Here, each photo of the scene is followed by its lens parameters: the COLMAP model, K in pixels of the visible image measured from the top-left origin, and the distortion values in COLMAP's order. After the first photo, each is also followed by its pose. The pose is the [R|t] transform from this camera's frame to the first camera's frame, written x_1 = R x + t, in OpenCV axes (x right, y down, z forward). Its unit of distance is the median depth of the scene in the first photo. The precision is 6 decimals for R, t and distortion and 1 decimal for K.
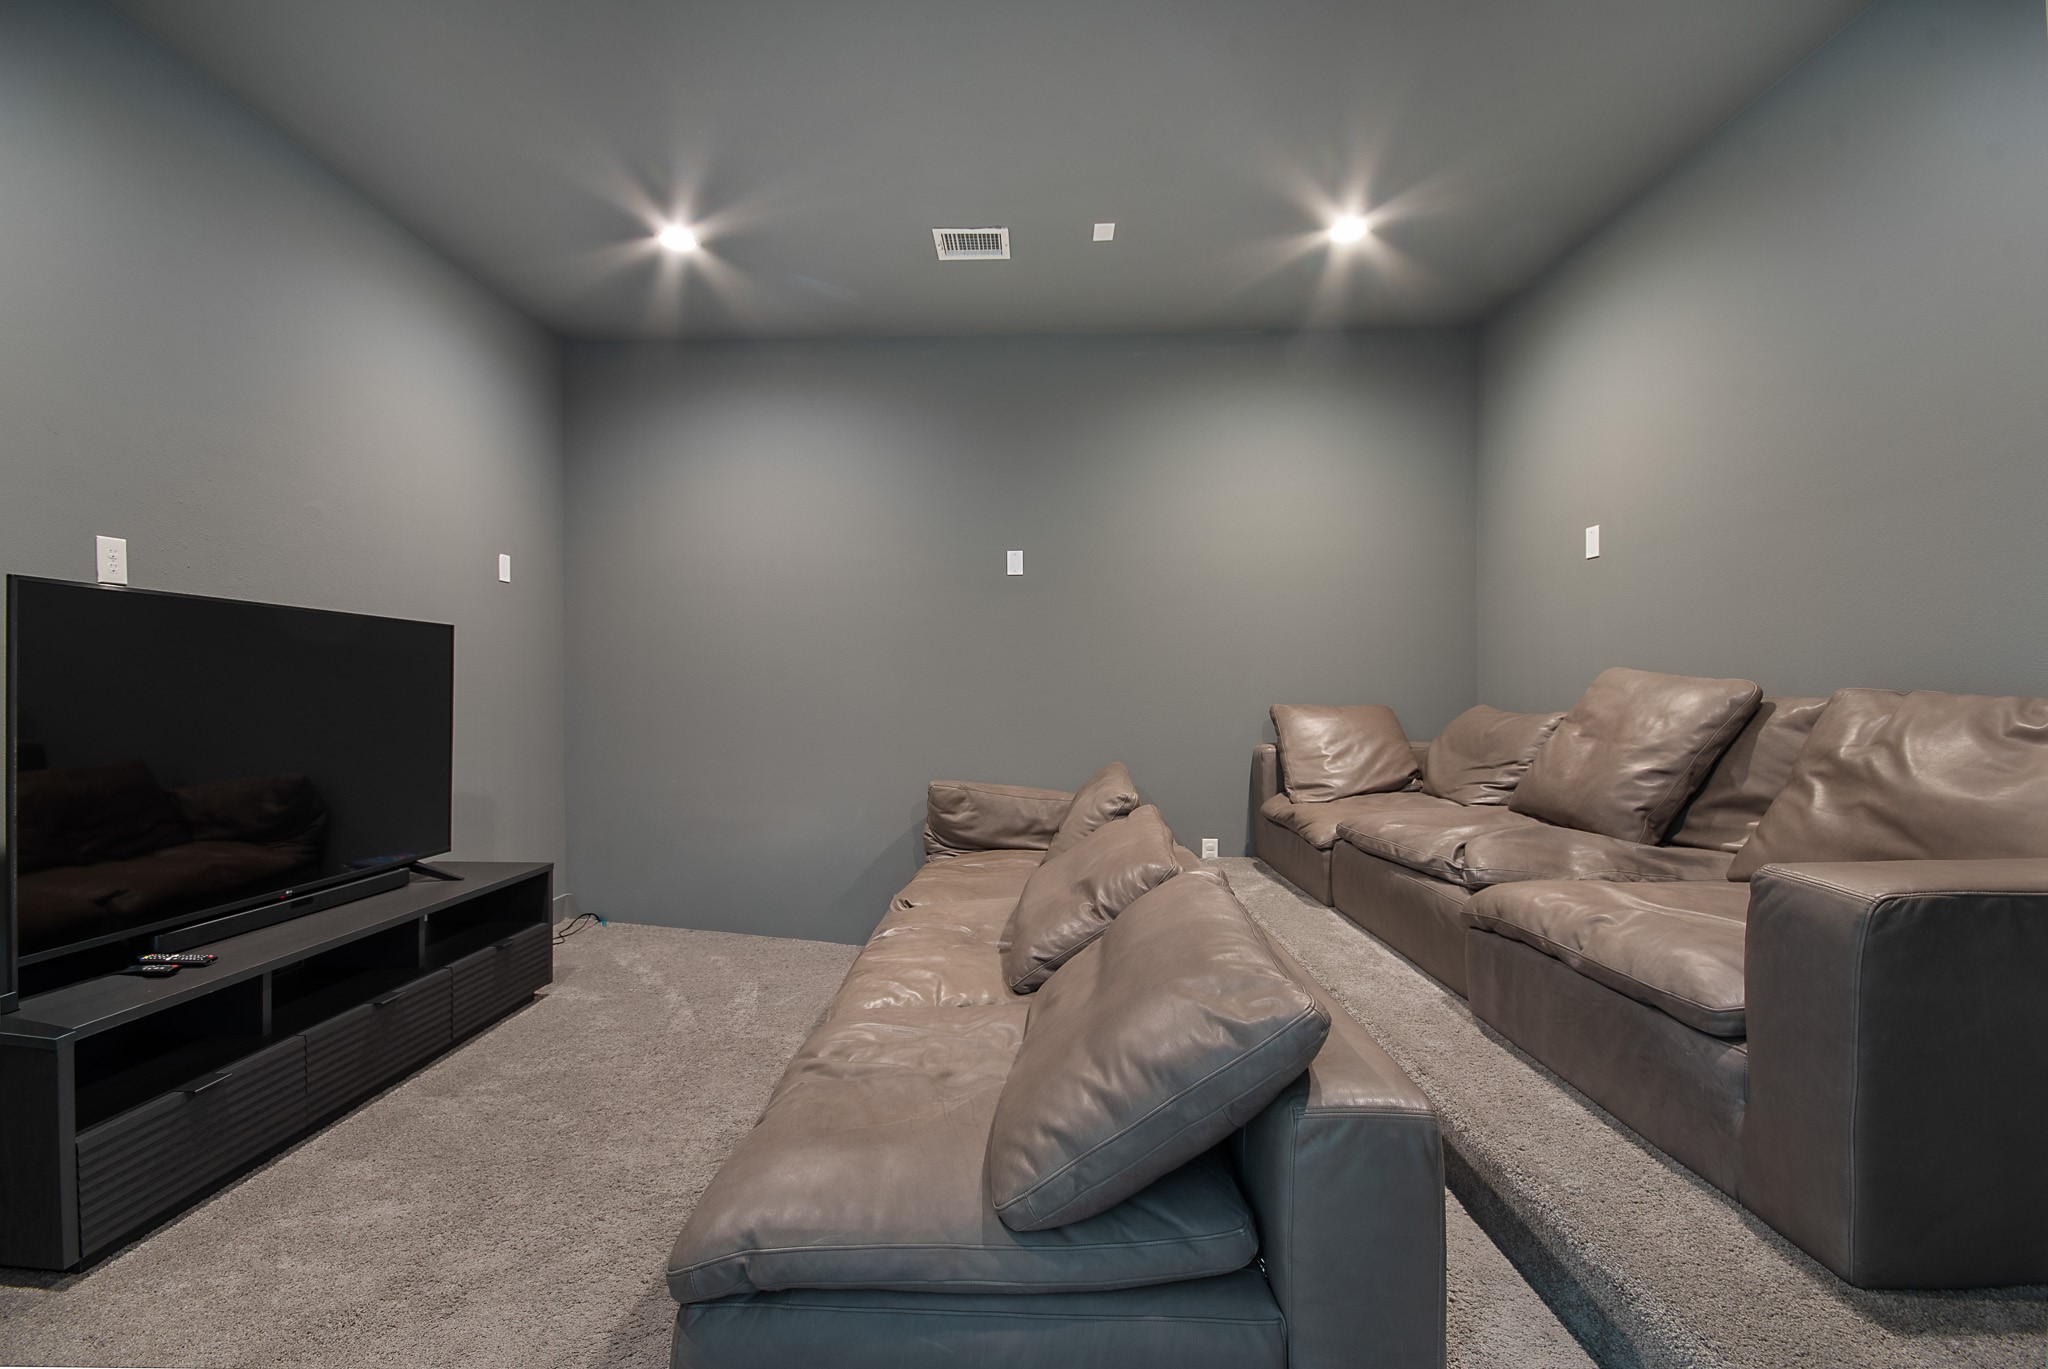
lens RADIAL K [[908.1, 0, 1017.3], [0, 908.1, 699.7], [0, 0, 1]] dist [-0.001438, -0.000255]
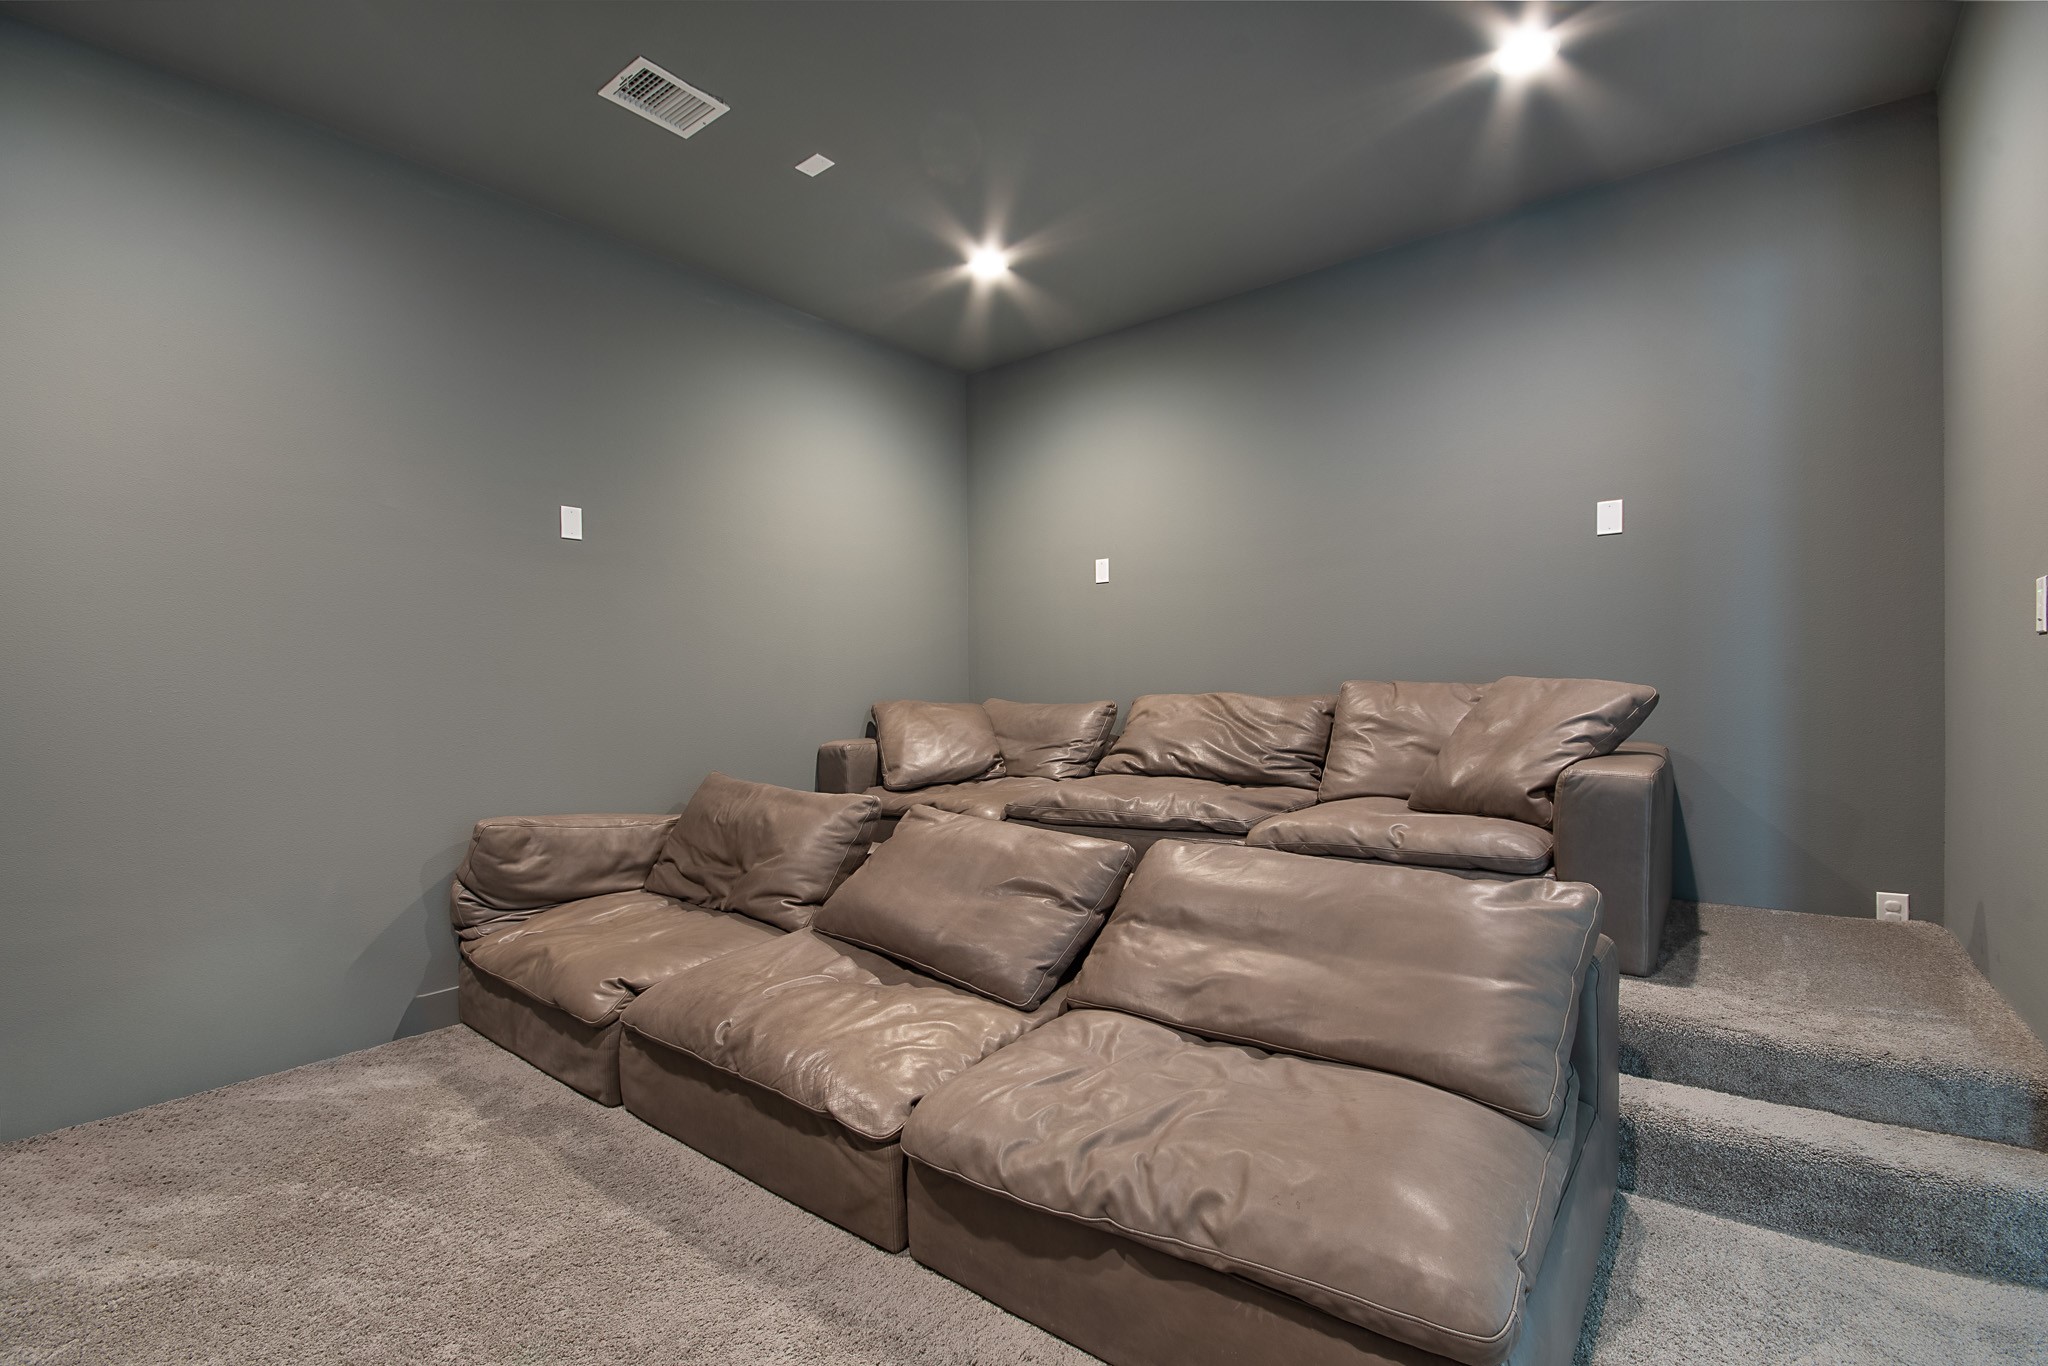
lens RADIAL K [[913.8, 0, 1024.0], [0, 913.8, 683.0], [0, 0, 1]] dist [-0.004181, -0.000128]
pose [[0.594471, -0.004119, 0.804106, -0.410365], [0.021405, 0.999714, -0.010703, 0.000851], [-0.803832, 0.023575, 0.594389, 0.247572]]
